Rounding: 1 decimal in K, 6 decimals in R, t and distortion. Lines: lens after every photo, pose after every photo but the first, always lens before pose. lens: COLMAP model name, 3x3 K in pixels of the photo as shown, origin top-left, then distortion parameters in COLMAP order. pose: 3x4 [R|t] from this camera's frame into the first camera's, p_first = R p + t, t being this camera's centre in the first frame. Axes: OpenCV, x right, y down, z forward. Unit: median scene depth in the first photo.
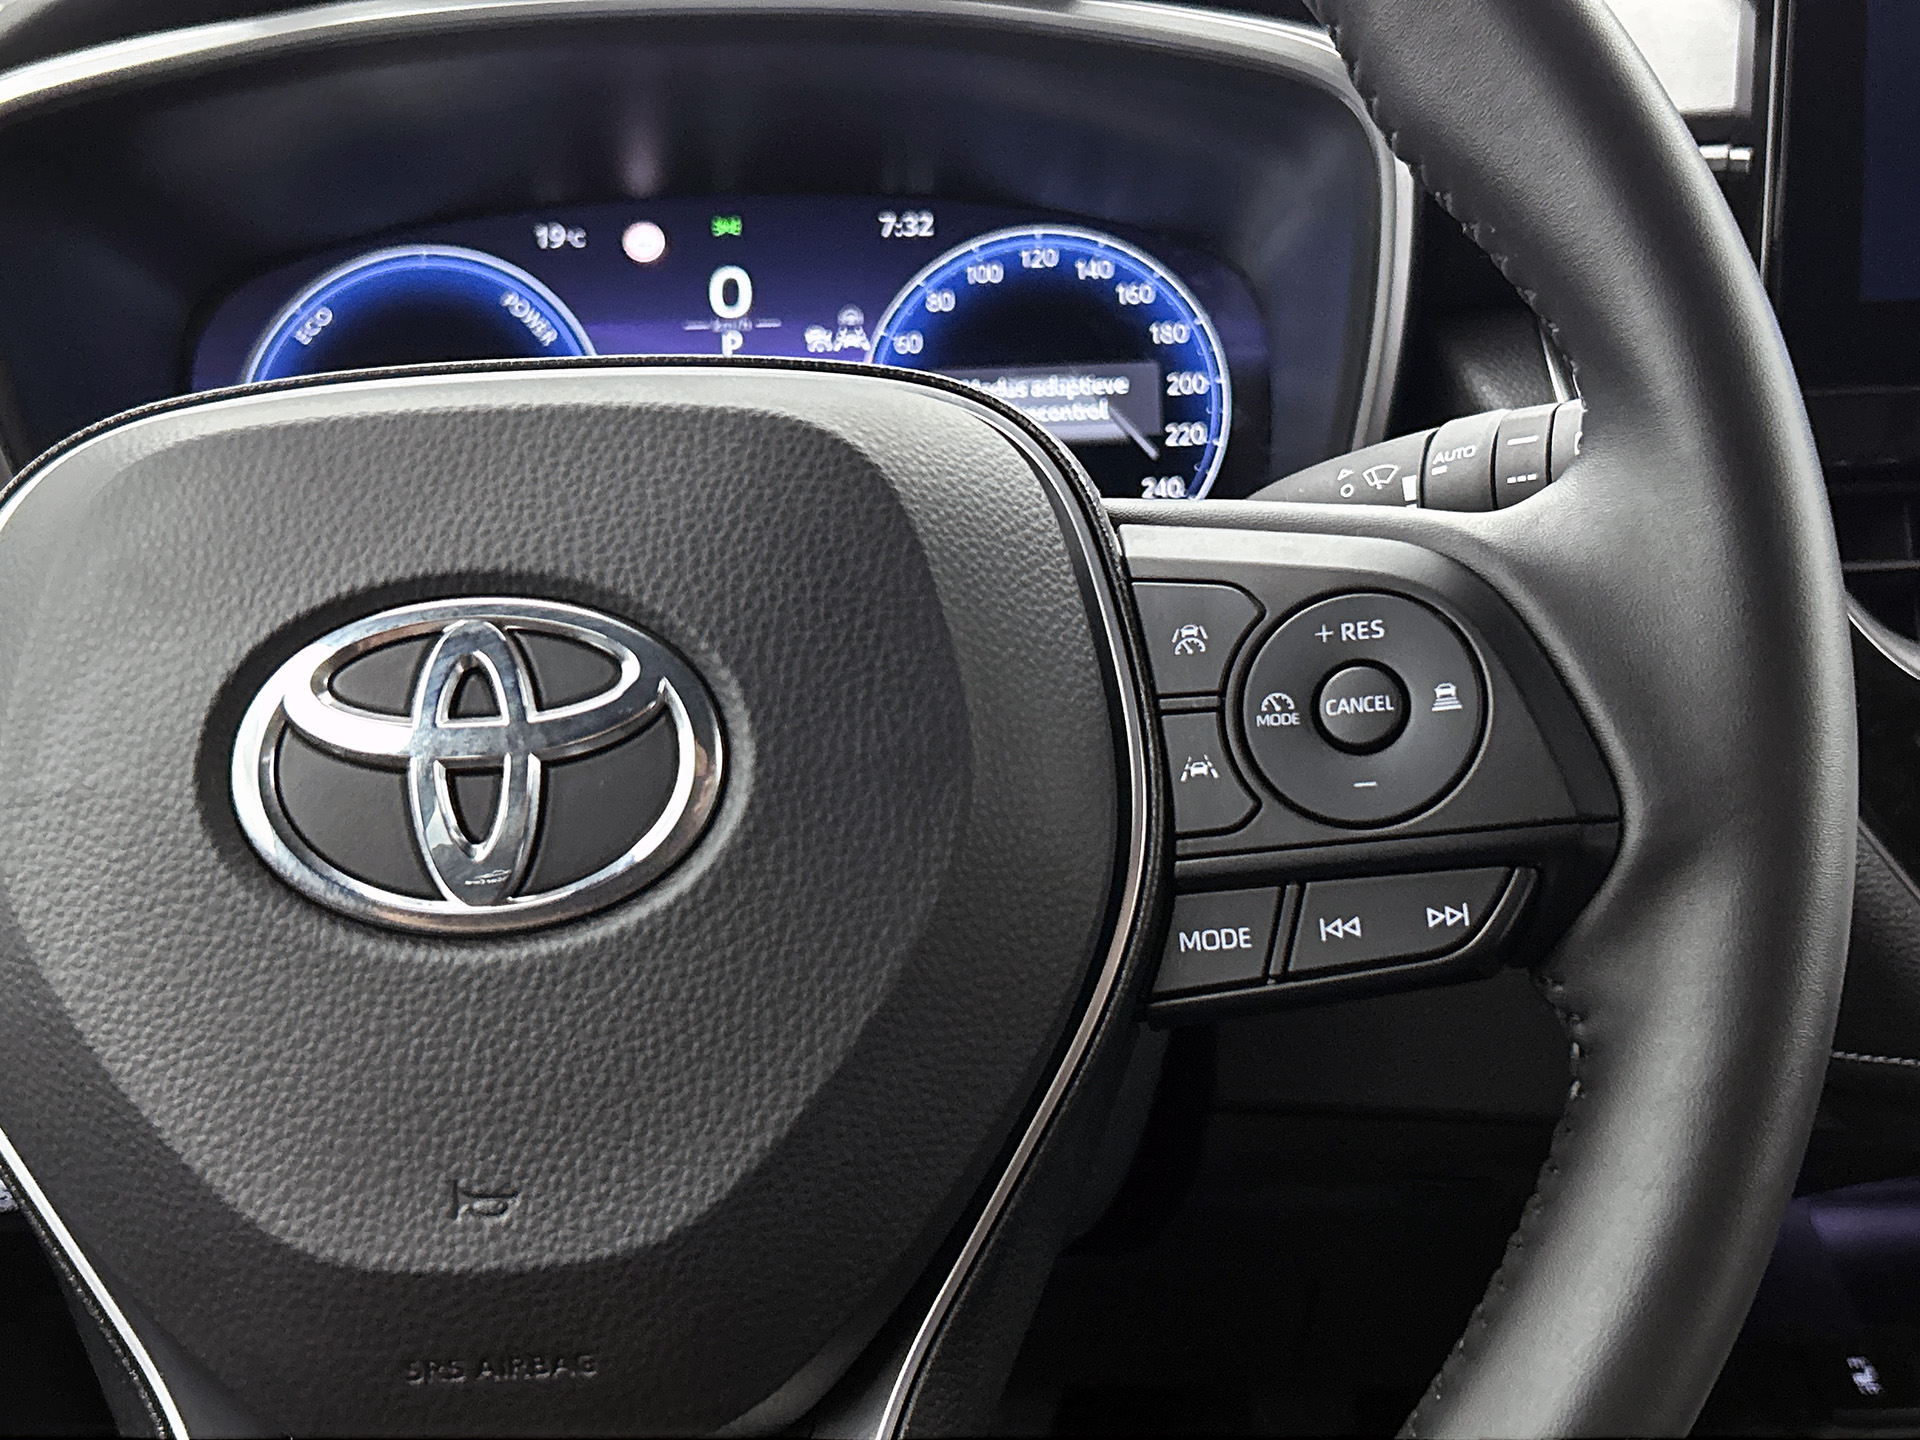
lens RADIAL K [[2321.2, 0, 960.0], [0, 2321.2, 720.0], [0, 0, 1]] dist [0.241788, -0.956409]
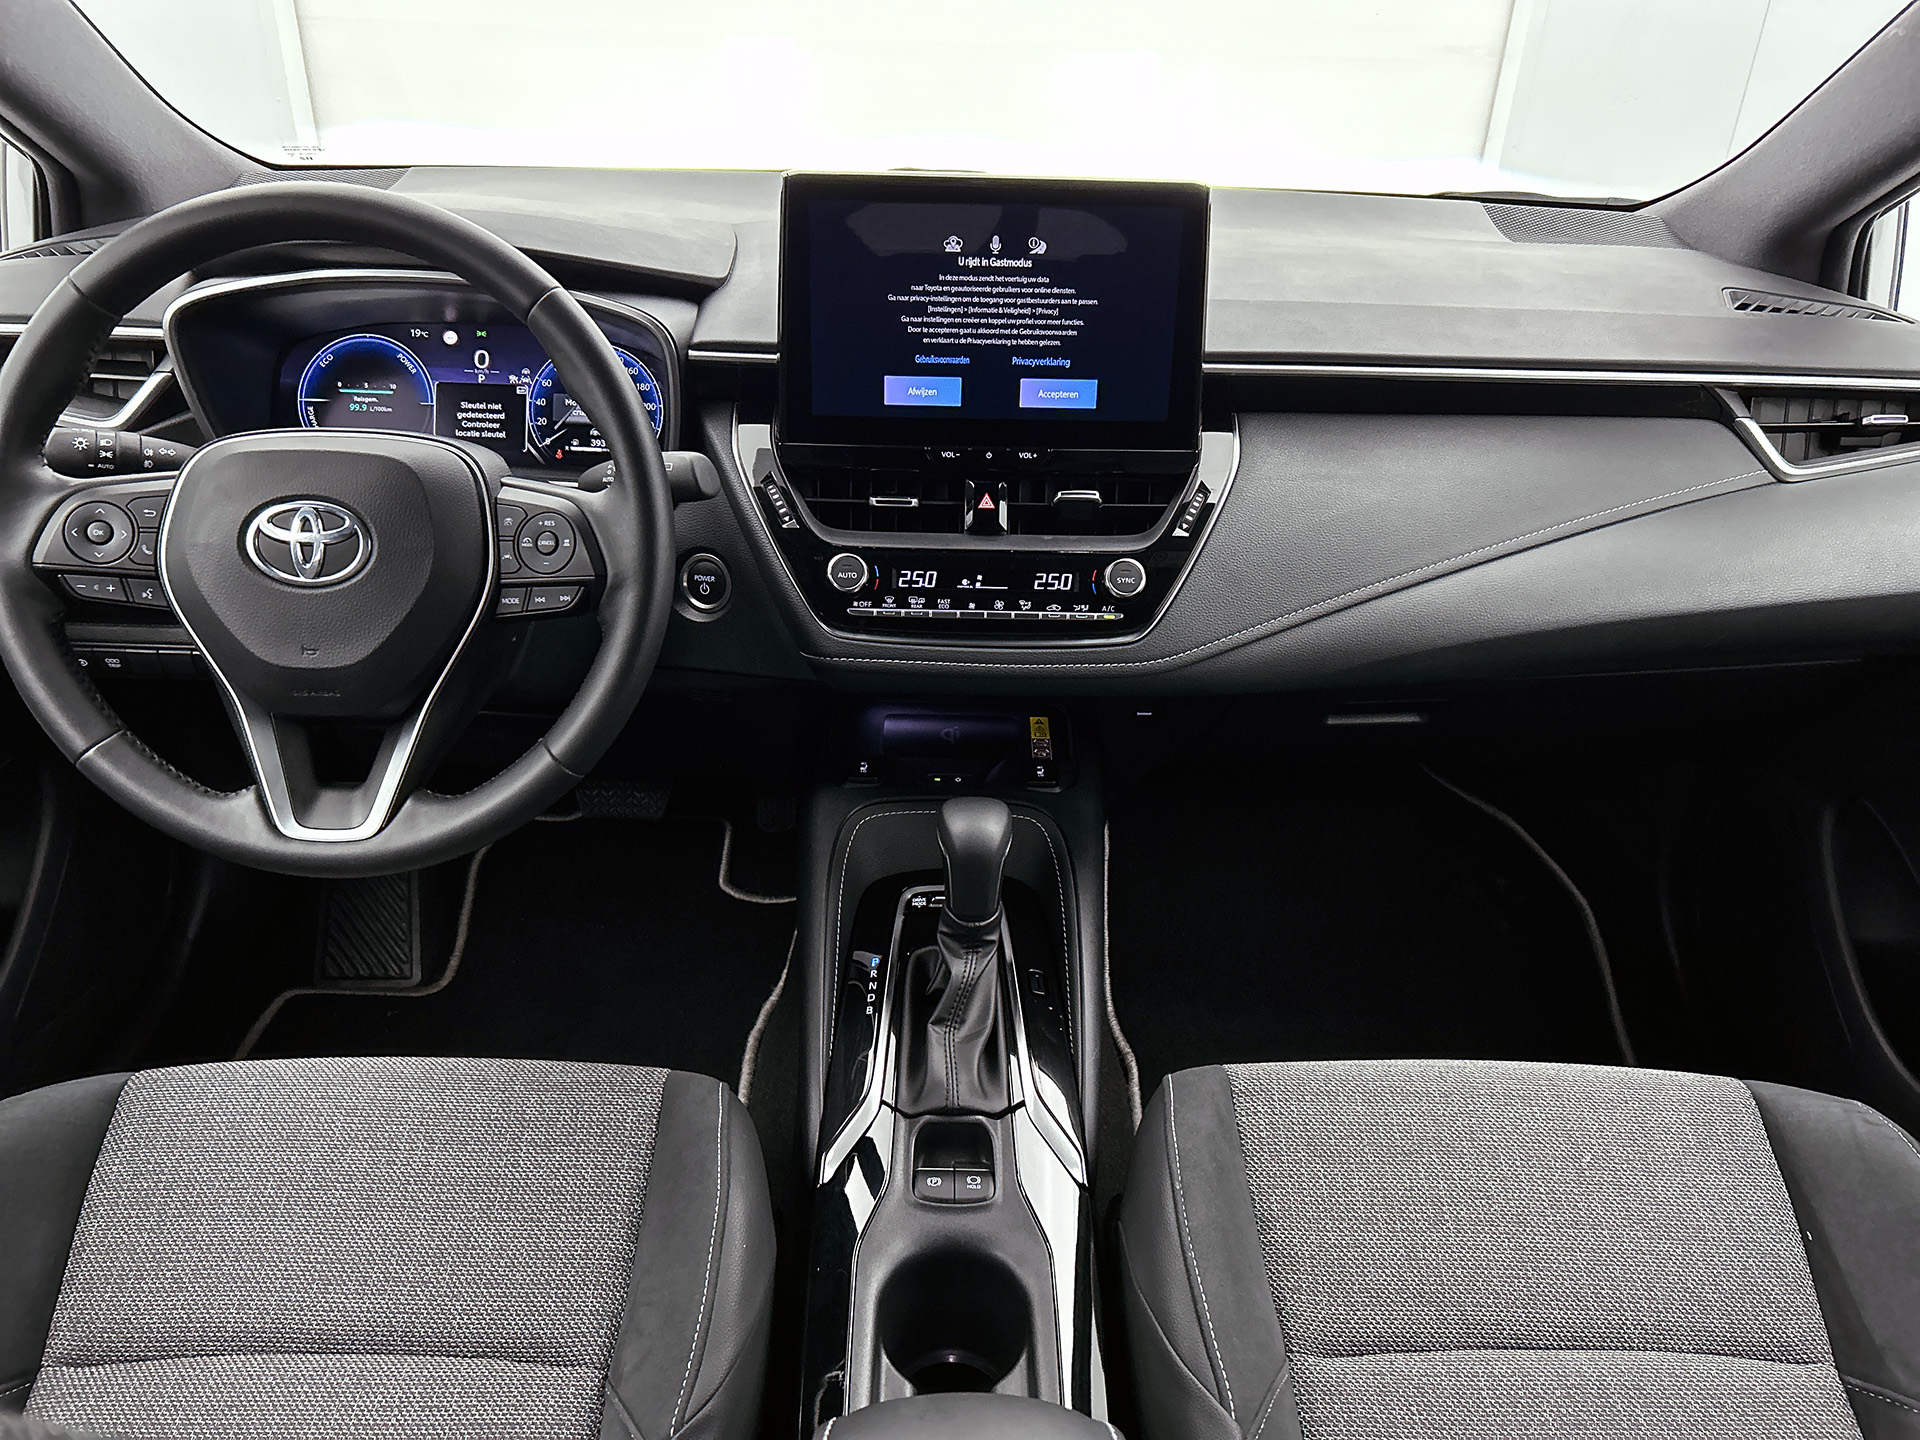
lens RADIAL K [[1427.3, 0, 948.4], [0, 1427.3, 735.9], [0, 0, 1]] dist [0.054669, -0.083720]
pose [[0.996637, 0.057017, 0.058854, 0.756991], [-0.066307, 0.983141, 0.170401, -0.149676], [-0.048146, -0.173731, 0.983616, -1.523674]]
